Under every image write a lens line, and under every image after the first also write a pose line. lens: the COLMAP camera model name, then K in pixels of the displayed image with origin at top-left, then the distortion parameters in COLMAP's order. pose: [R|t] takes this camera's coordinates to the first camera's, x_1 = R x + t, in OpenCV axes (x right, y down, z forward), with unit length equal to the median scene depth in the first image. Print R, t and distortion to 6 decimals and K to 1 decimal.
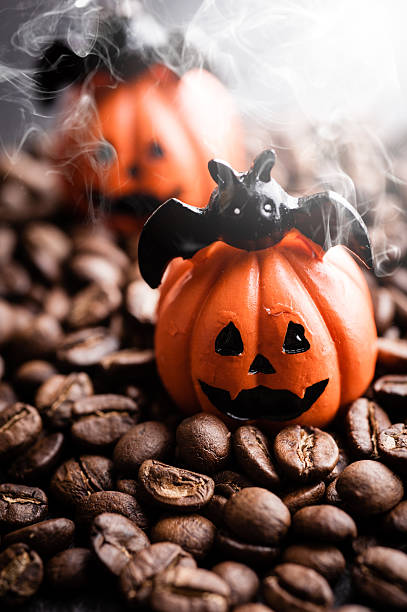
lens RADIAL K [[1407.8, 0, 203.4], [0, 1407.8, 306.3], [0, 0, 1]] dist [0.025837, 0.223129]
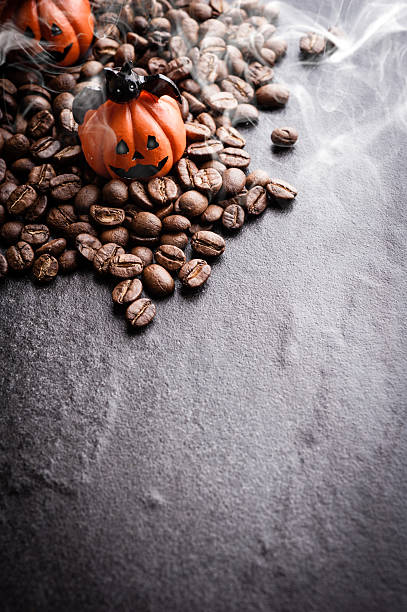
lens RADIAL K [[1192.1, 0, 203.6], [0, 1192.1, 306.1], [0, 0, 1]] dist [0.025618, 0.103420]
pose [[0.974109, -0.173876, 0.144498, -0.166113], [0.114551, 0.930620, 0.347599, -0.370454], [-0.194911, -0.322047, 0.926442, -0.803261]]
